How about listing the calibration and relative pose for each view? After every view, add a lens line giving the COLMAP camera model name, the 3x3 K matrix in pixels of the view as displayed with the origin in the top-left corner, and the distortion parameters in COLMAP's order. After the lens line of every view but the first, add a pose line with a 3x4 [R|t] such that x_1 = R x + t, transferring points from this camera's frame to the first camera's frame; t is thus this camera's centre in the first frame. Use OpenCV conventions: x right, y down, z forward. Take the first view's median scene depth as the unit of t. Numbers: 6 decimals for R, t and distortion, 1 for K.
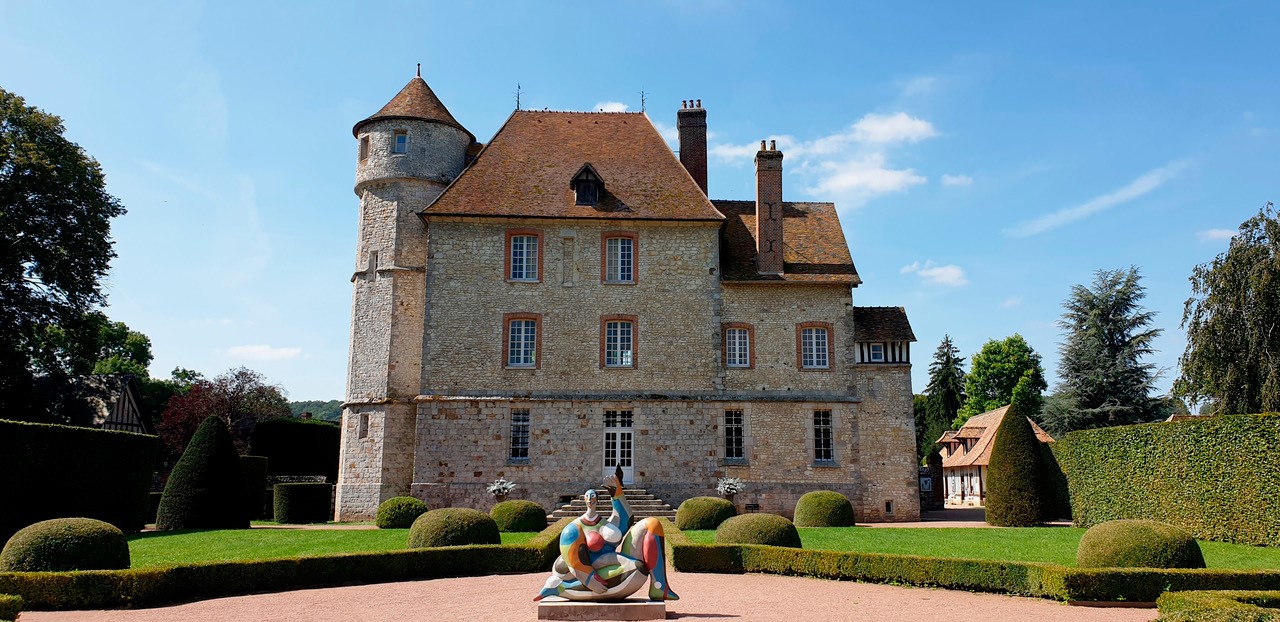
lens RADIAL K [[1014.0, 0, 661.5], [0, 1014.0, 327.5], [0, 0, 1]] dist [0.201501, -0.000506]
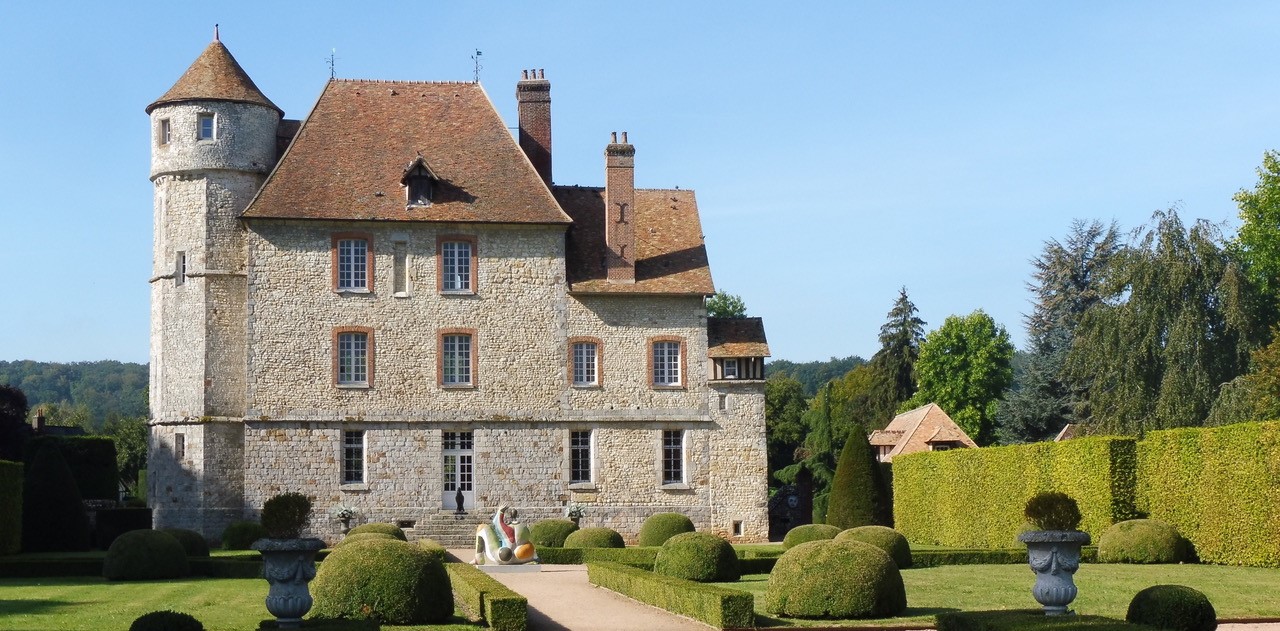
lens RADIAL K [[2021.2, 0, 638.4], [0, 2021.2, 418.9], [0, 0, 1]] dist [-0.022476, 0.008586]
pose [[0.995313, -0.003419, 0.096646, -0.055591], [-0.008879, 0.991922, 0.126540, -0.165086], [-0.096298, -0.126805, 0.987242, -0.842782]]
